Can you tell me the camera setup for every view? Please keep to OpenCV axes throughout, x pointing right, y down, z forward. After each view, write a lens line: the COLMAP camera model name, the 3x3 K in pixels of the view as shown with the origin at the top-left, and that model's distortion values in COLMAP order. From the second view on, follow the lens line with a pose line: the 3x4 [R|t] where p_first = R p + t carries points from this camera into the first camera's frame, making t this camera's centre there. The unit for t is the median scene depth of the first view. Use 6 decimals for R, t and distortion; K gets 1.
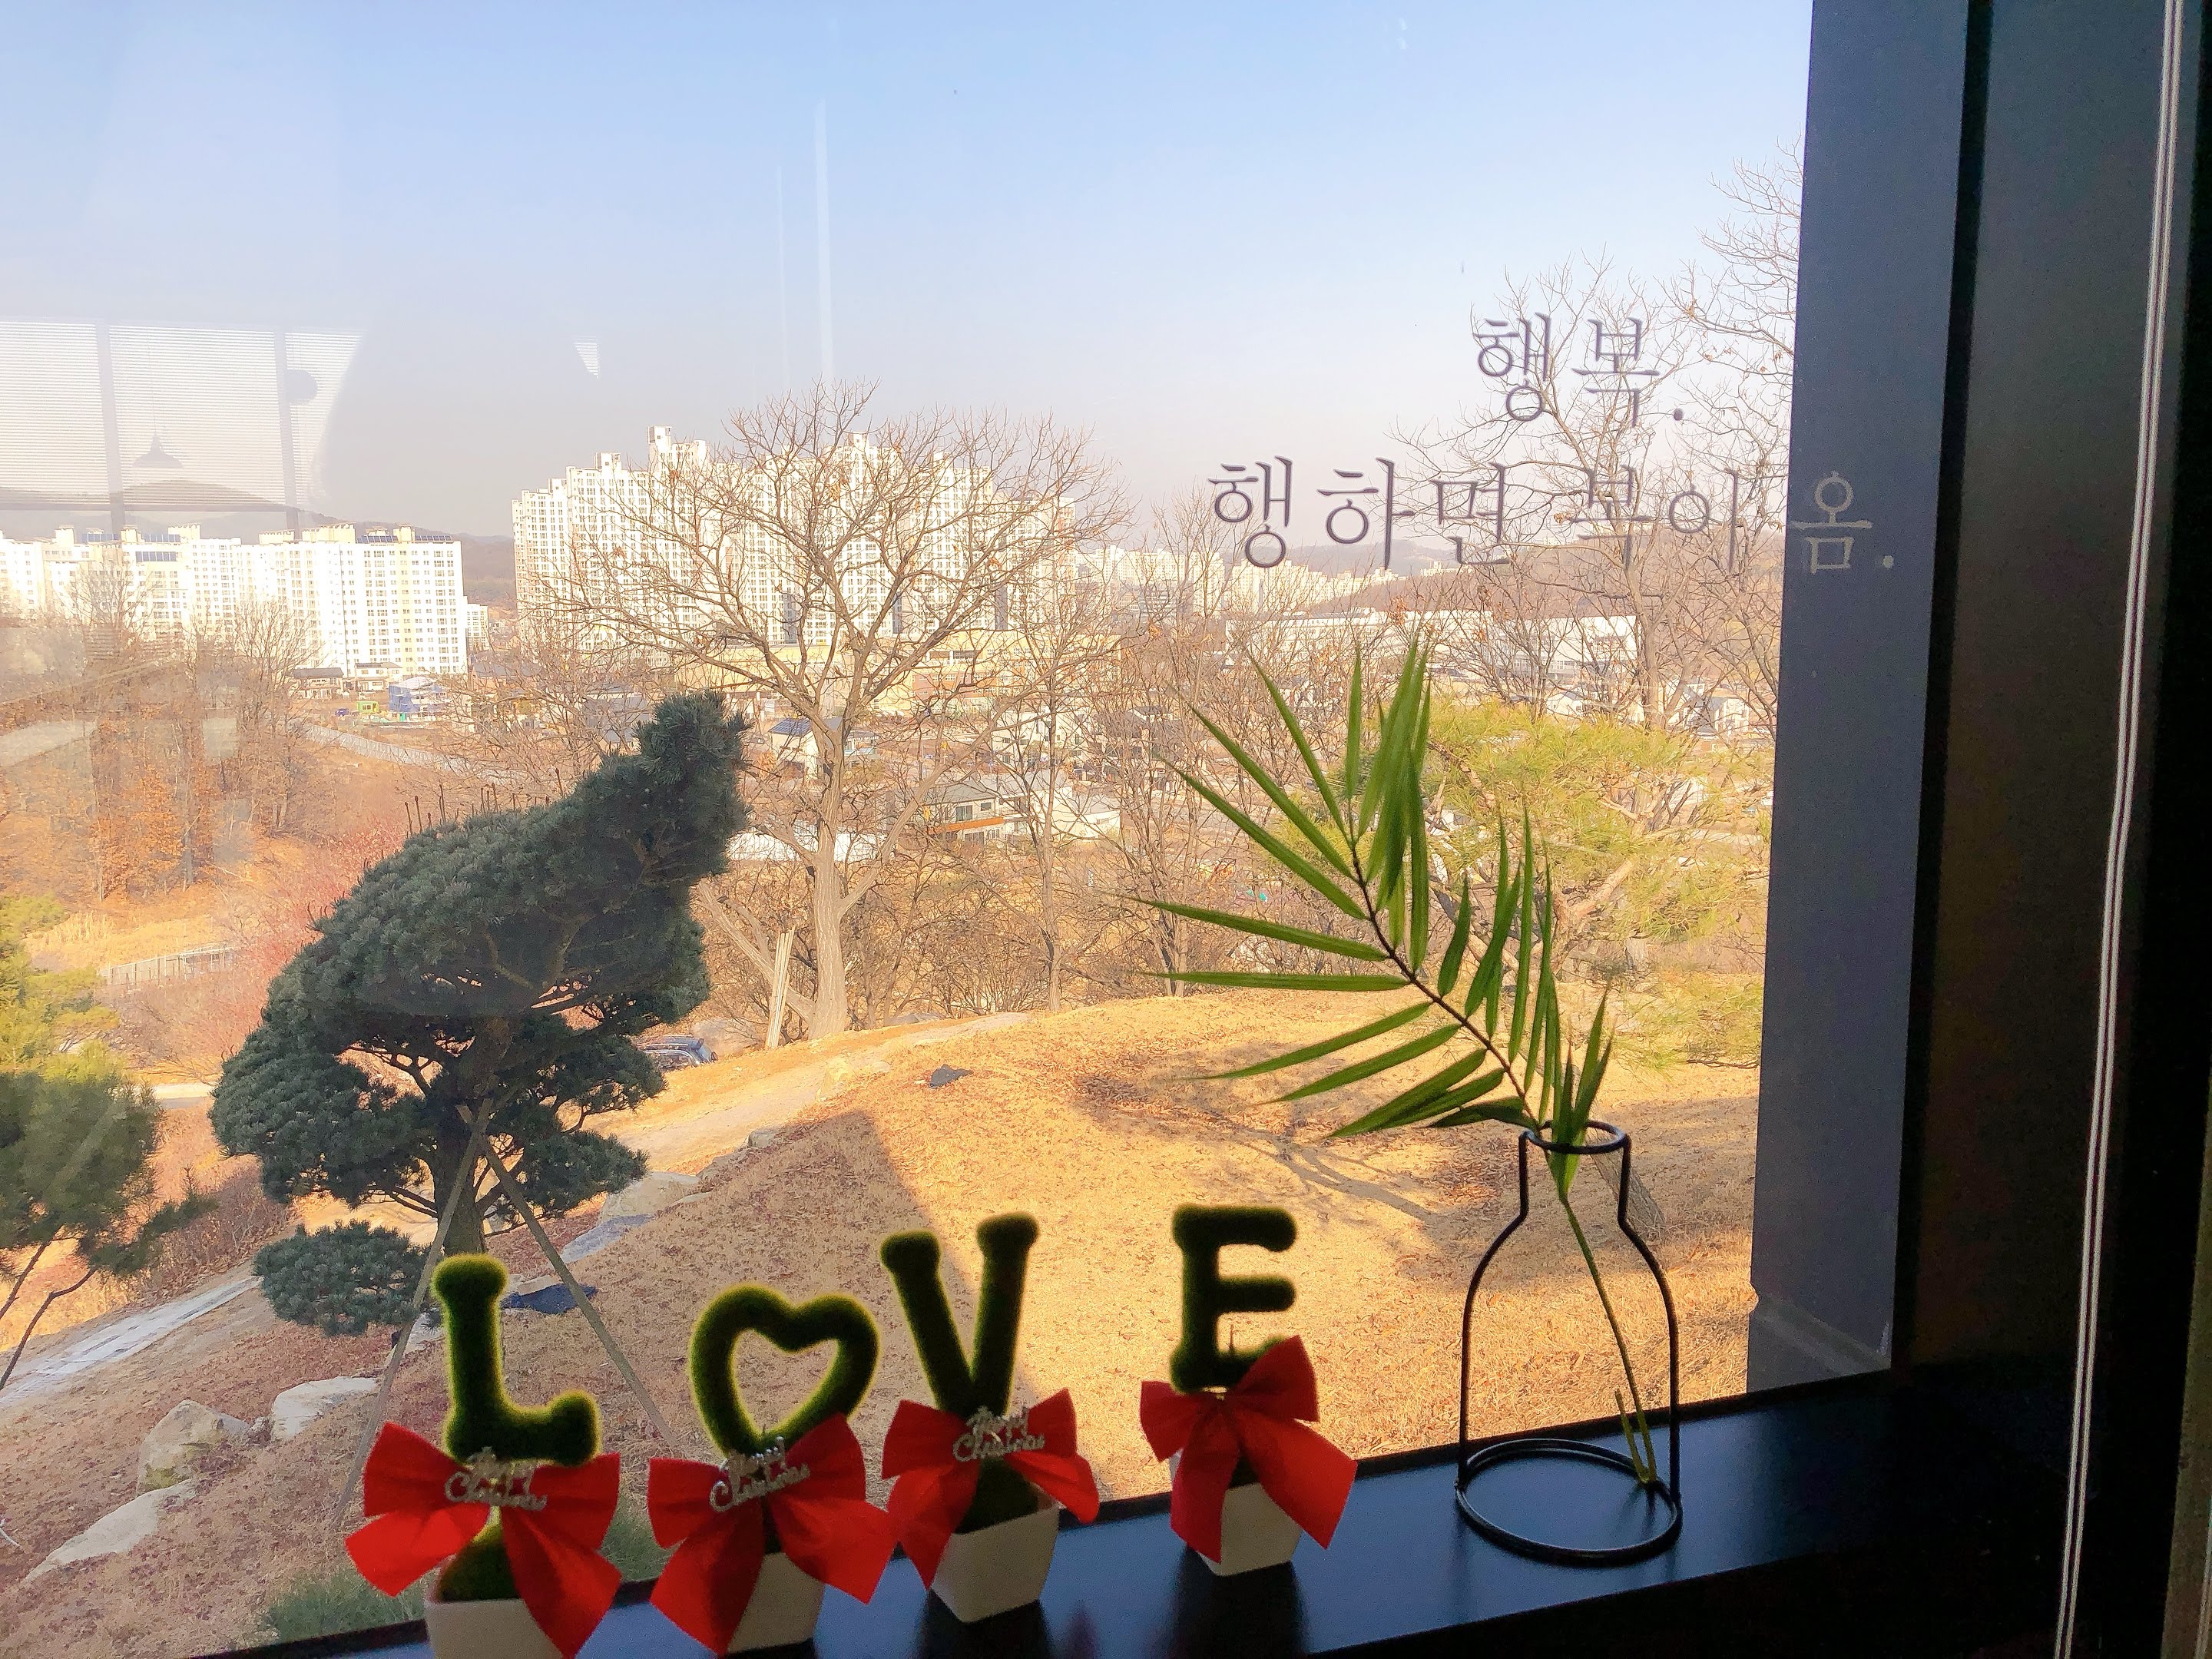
lens RADIAL K [[1830.5, 0, 1105.7], [0, 1830.5, 786.7], [0, 0, 1]] dist [0.065488, -0.143778]
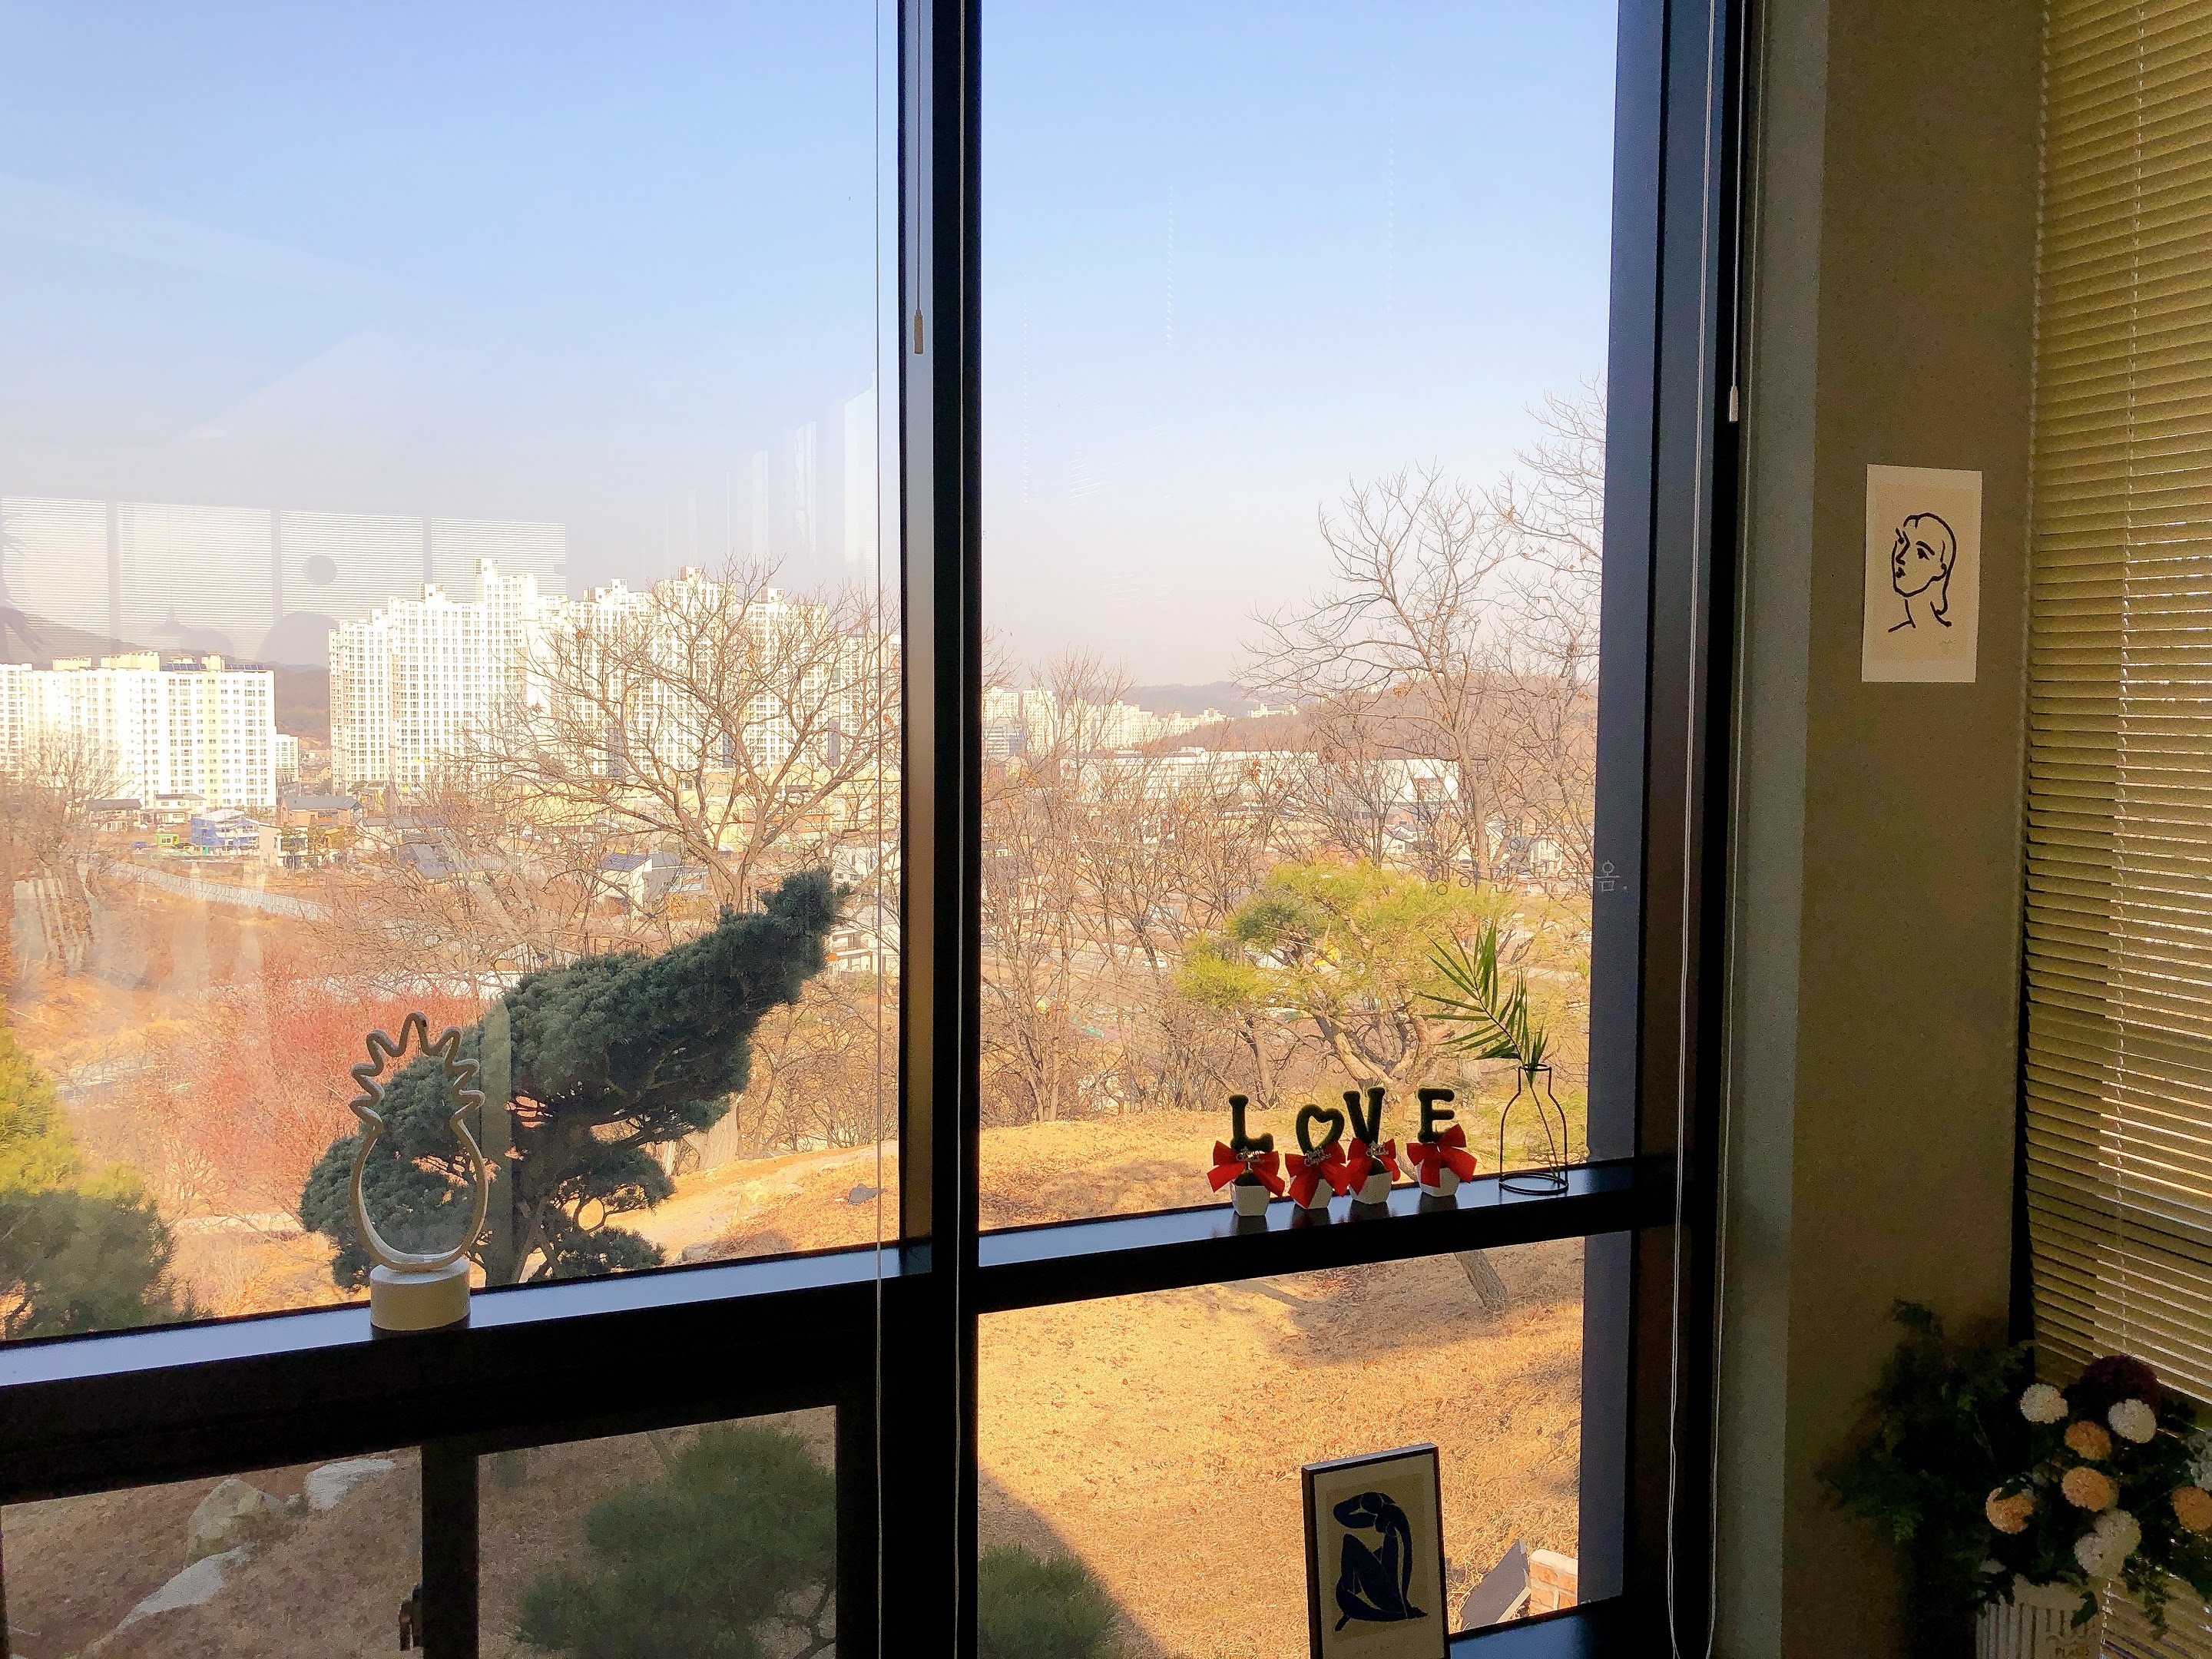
lens RADIAL K [[1830.5, 0, 1105.7], [0, 1830.5, 786.7], [0, 0, 1]] dist [0.065488, -0.143778]
pose [[0.995727, 0.008167, 0.091980, -0.035783], [-0.001308, 0.997229, -0.074388, -0.002833], [-0.092333, 0.073950, 0.992978, -0.097818]]
